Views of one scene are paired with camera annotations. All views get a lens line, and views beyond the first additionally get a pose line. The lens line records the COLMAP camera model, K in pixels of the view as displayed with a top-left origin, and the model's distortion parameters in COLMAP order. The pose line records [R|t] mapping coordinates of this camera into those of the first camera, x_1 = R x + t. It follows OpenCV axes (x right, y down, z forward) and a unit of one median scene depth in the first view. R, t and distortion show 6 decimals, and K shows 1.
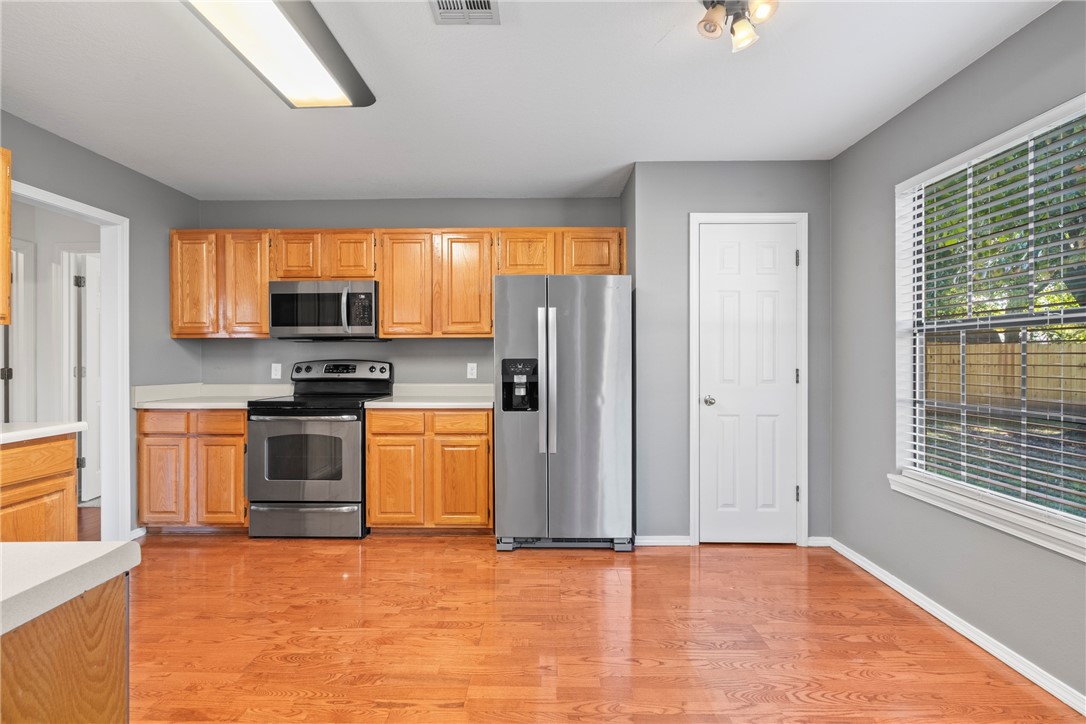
lens RADIAL K [[496.4, 0, 539.9], [0, 496.4, 357.7], [0, 0, 1]] dist [-0.010605, 0.003869]
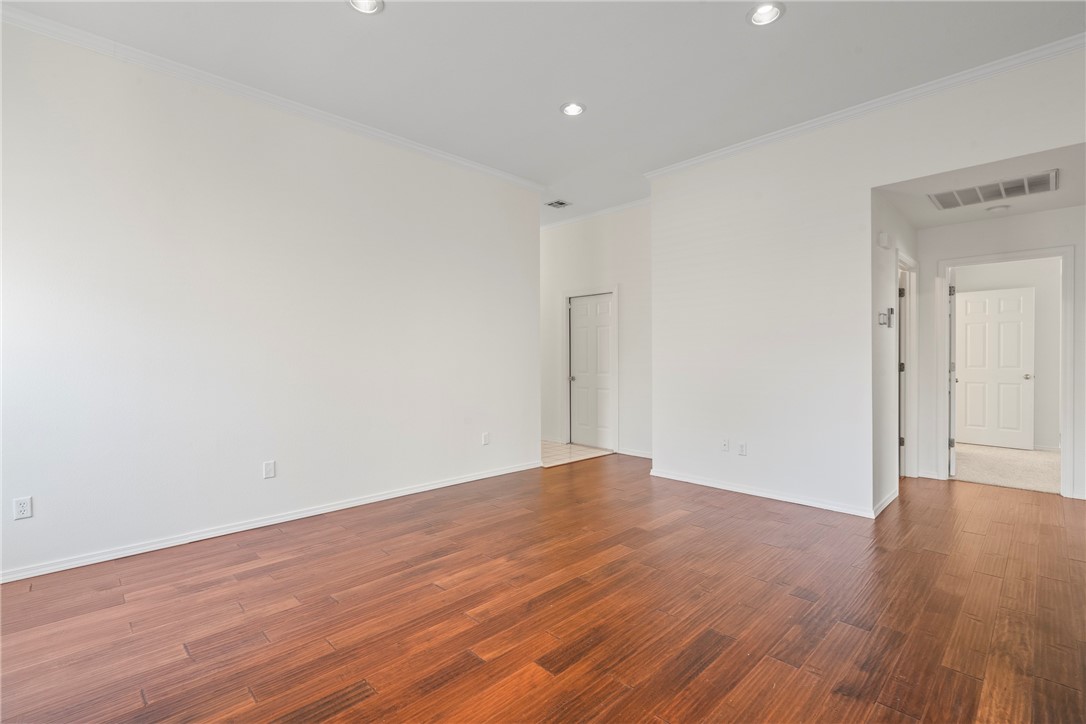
lens RADIAL K [[496.4, 0, 542.3], [0, 496.4, 360.7], [0, 0, 1]] dist [-0.010605, 0.003869]
pose [[0.707267, 0.008446, -0.706896, -0.982734], [-0.002135, 0.999950, 0.009811, 0.006417], [0.706943, -0.005430, 0.707250, -0.679377]]
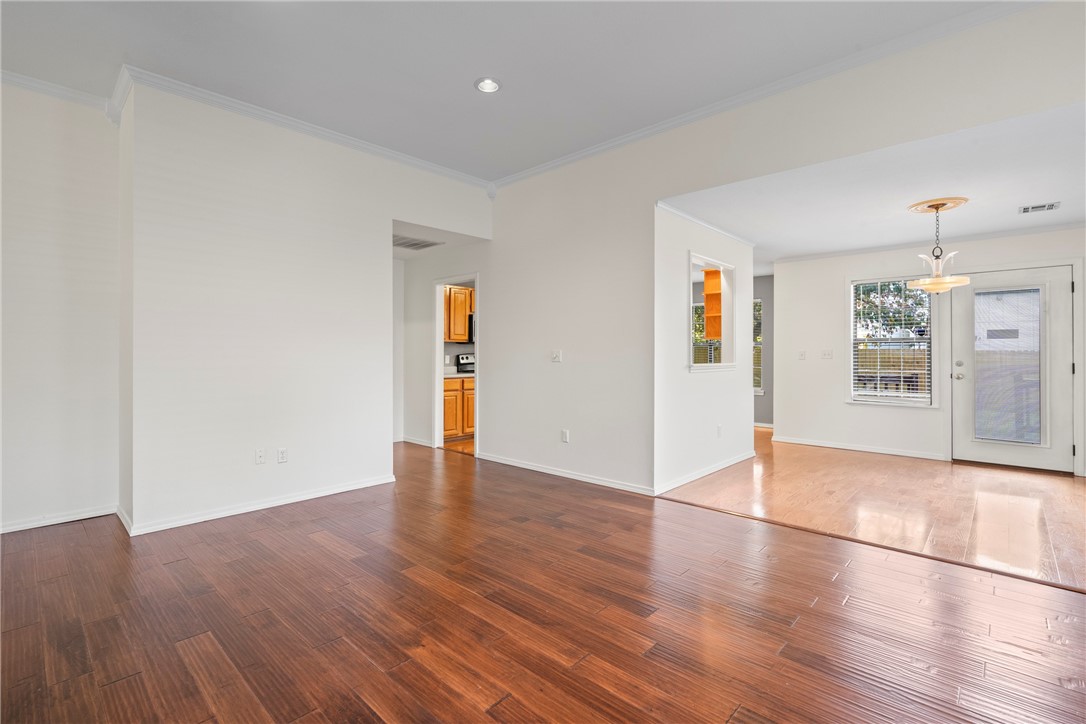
lens RADIAL K [[496.4, 0, 532.5], [0, 496.4, 350.6], [0, 0, 1]] dist [-0.010605, 0.003869]
pose [[0.682883, 0.005587, 0.730507, -2.044752], [0.001395, 0.999959, -0.008952, 0.011395], [-0.730527, 0.007132, 0.682847, -0.620665]]
